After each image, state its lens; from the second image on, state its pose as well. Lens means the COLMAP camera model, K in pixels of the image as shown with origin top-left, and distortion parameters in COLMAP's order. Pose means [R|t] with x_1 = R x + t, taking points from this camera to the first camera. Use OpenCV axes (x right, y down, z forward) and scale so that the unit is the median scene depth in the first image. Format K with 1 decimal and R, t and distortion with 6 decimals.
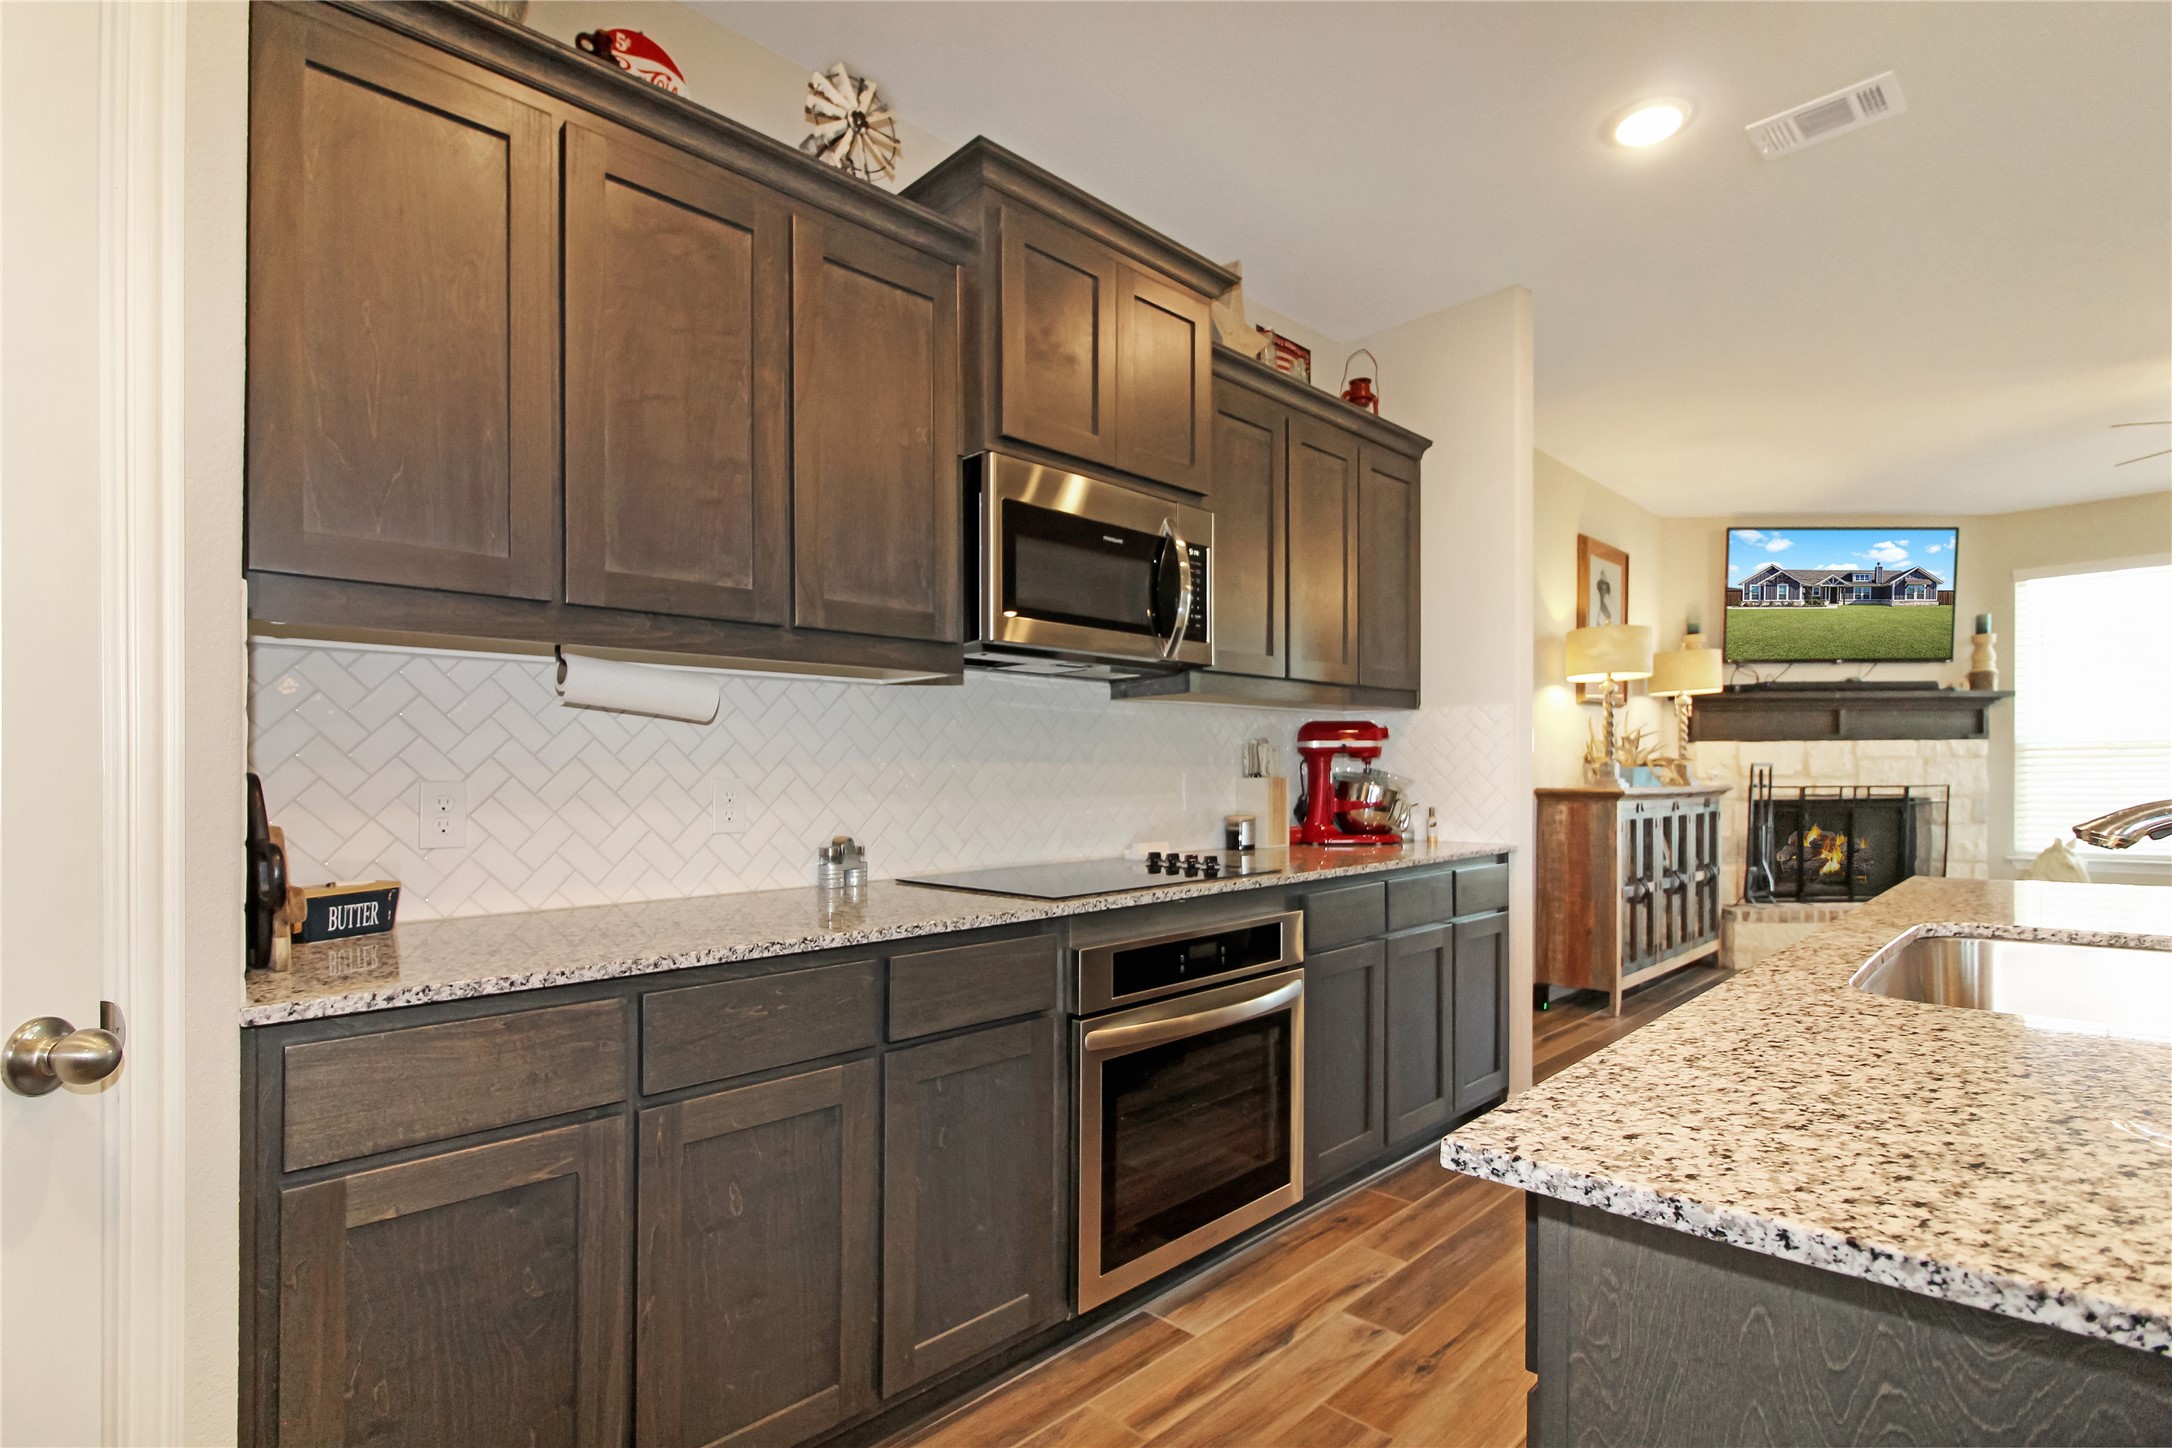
lens RADIAL K [[1067.3, 0, 1088.1], [0, 1067.3, 775.0], [0, 0, 1]] dist [-0.023425, -0.000758]
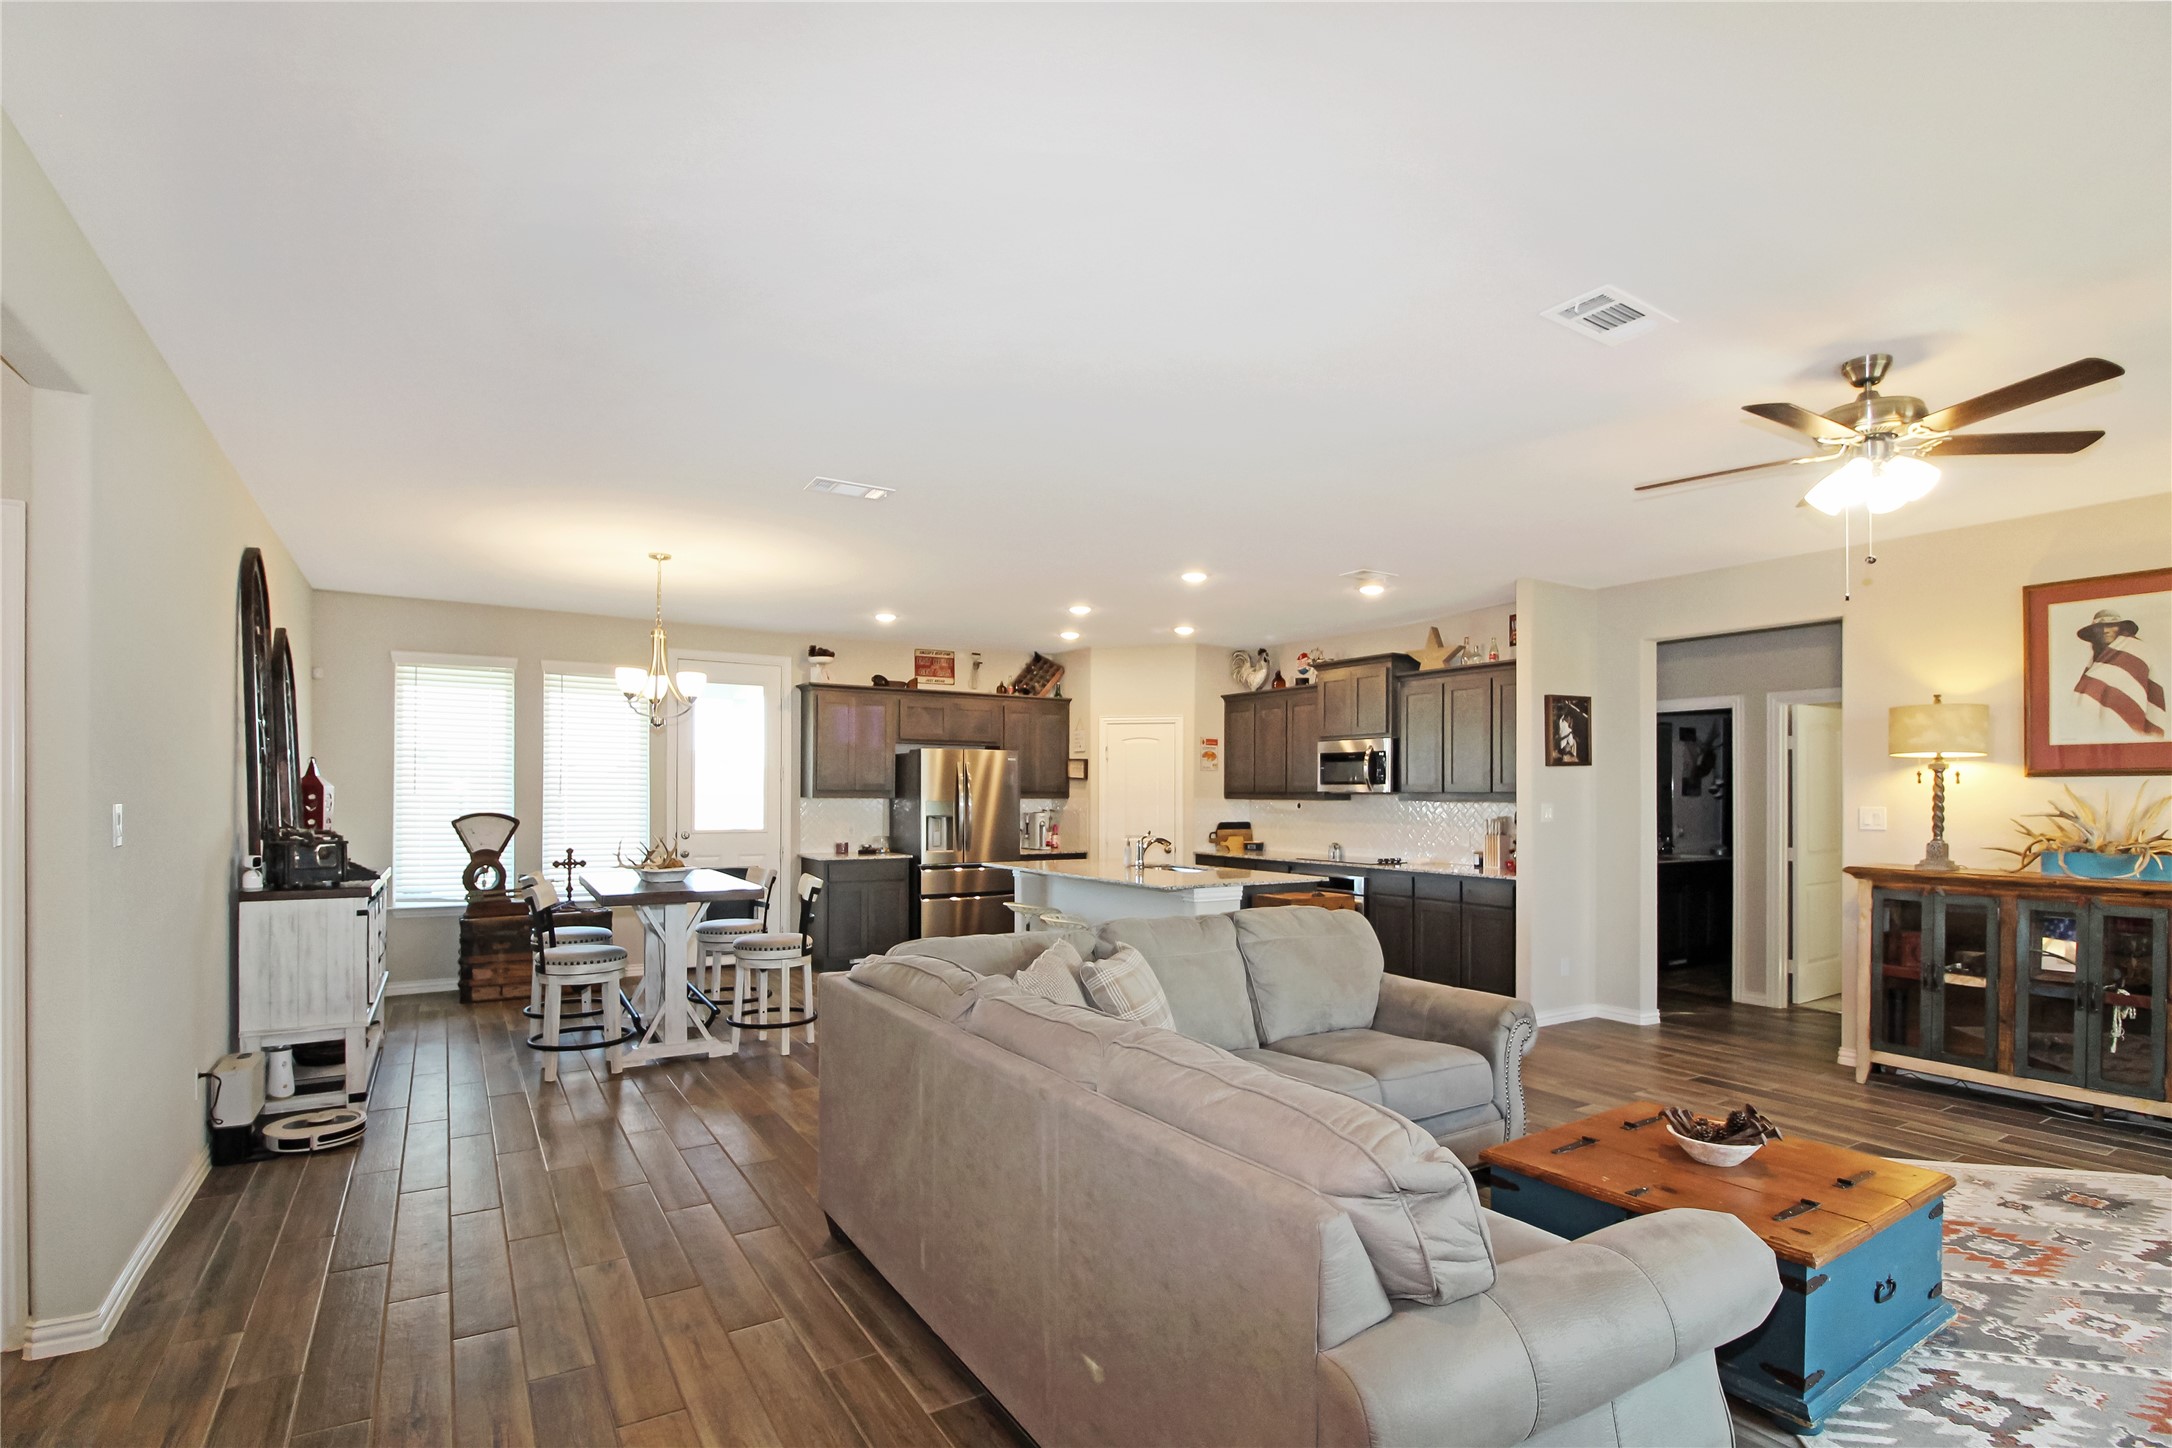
lens RADIAL K [[1030.1, 0, 1095.1], [0, 1030.1, 783.5], [0, 0, 1]] dist [0.004797, -0.013672]
pose [[-0.228583, -0.002829, -0.973520, 1.278206], [-0.001010, 0.999996, -0.002669, -0.050700], [0.973524, 0.000373, -0.228585, 0.373354]]
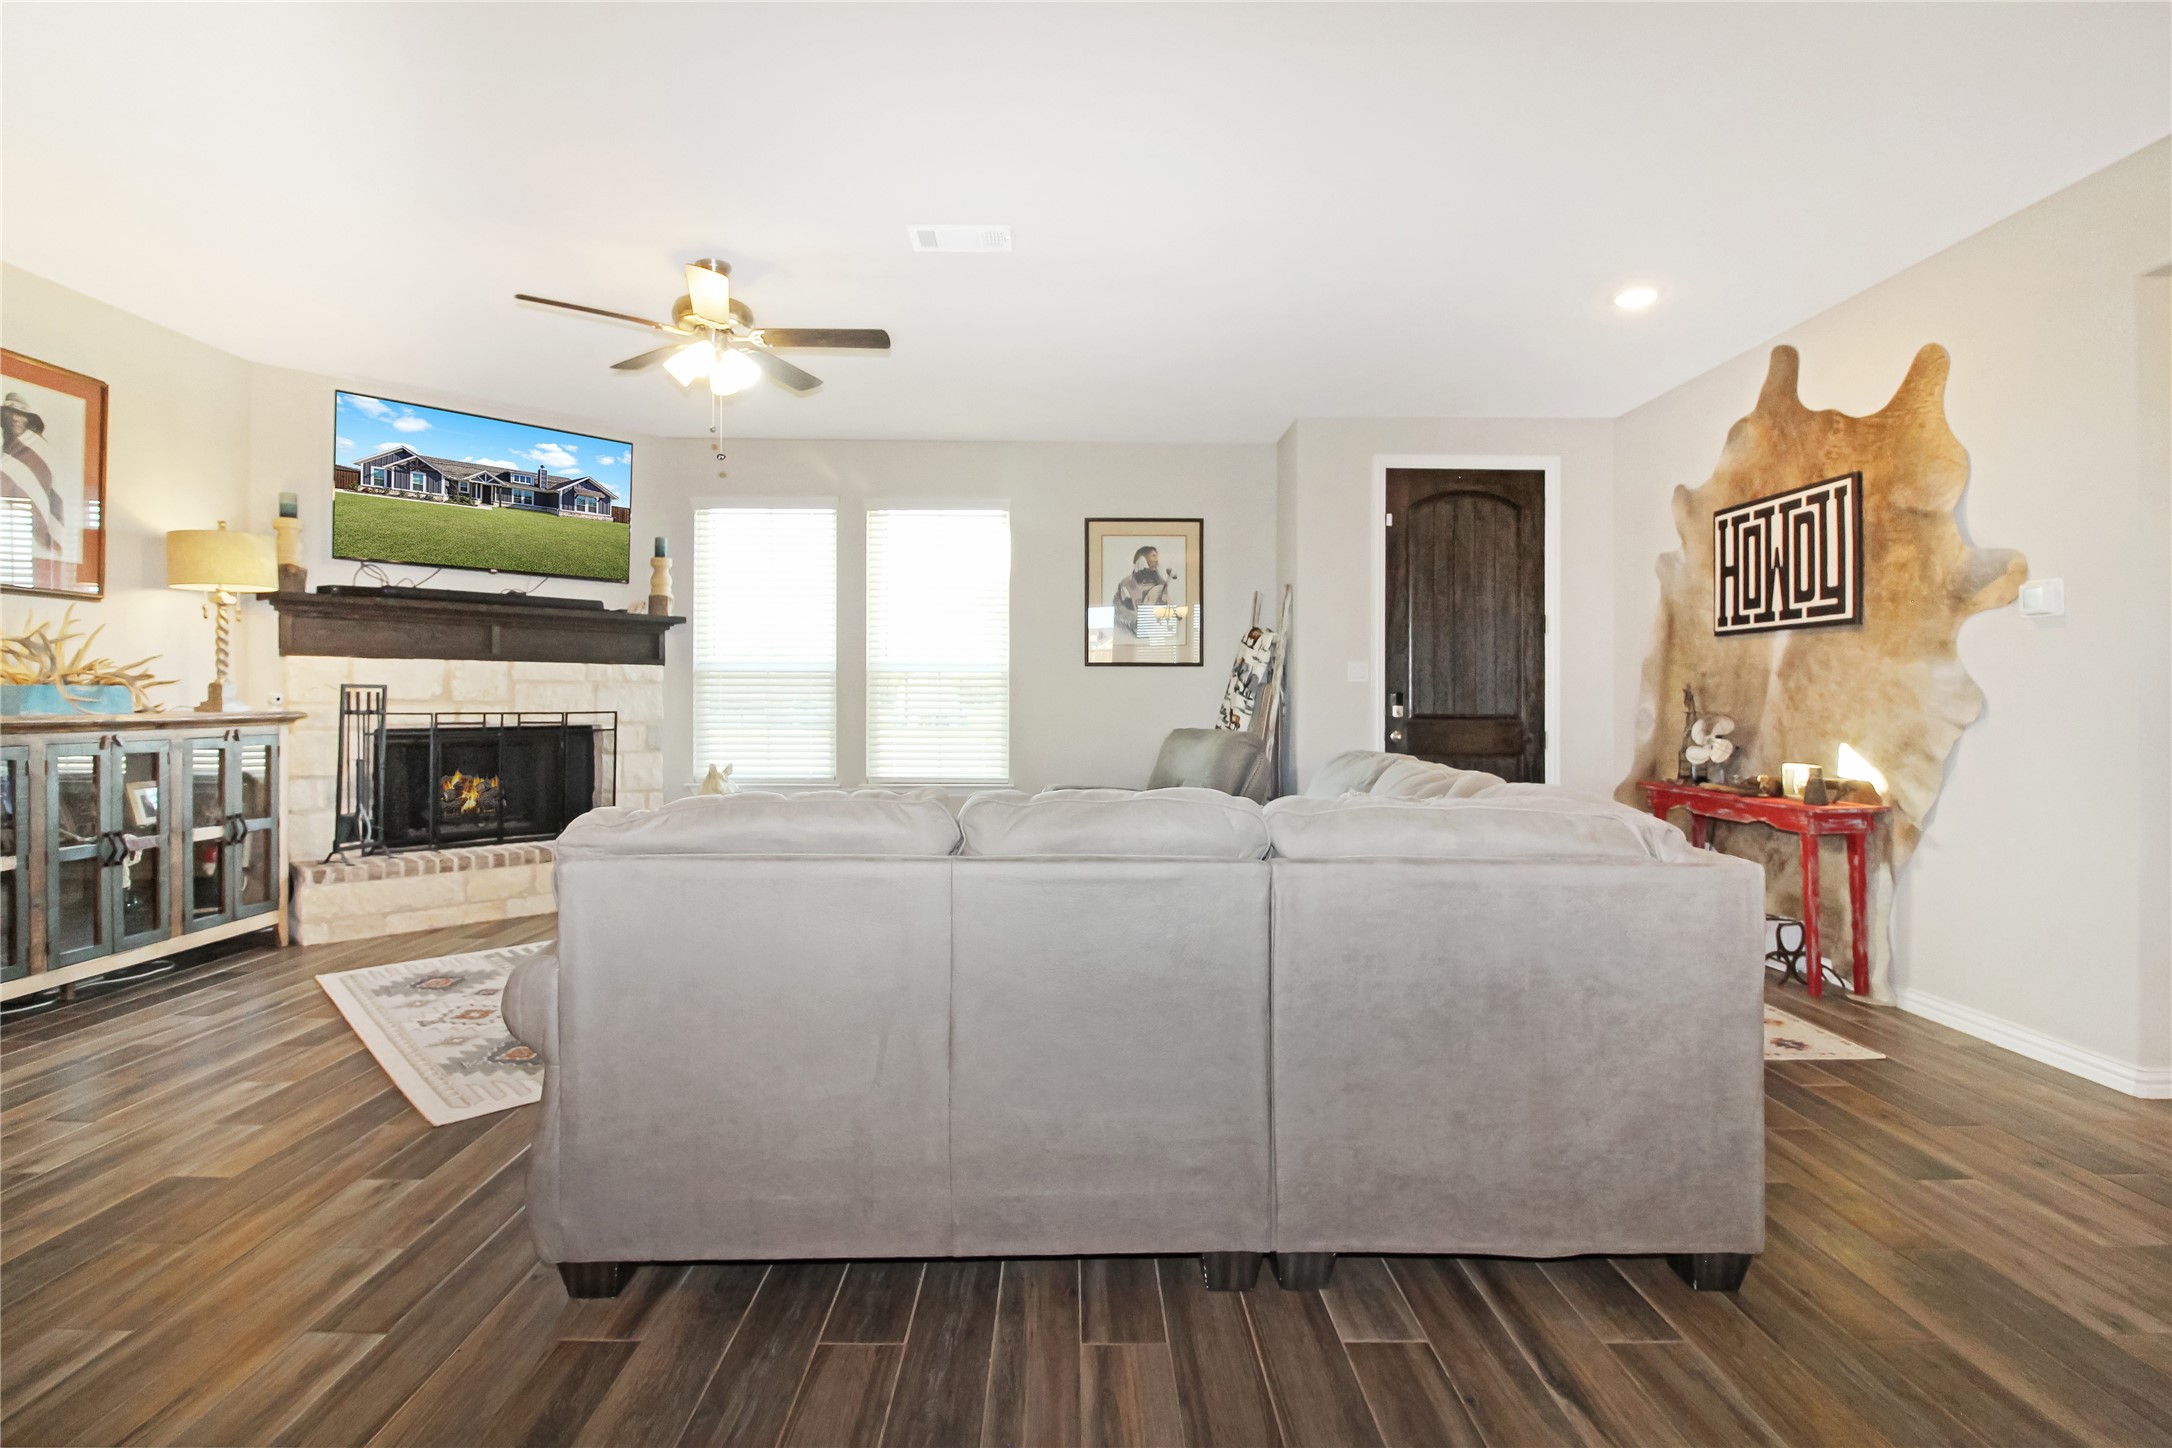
lens RADIAL K [[1019.0, 0, 1080.6], [0, 1019.0, 694.7], [0, 0, 1]] dist [-0.012032, -0.000476]
pose [[0.701737, 0.012385, 0.712328, 0.456799], [-0.009841, 0.999922, -0.007691, -0.002747], [-0.712368, -0.001613, 0.701804, 0.057401]]
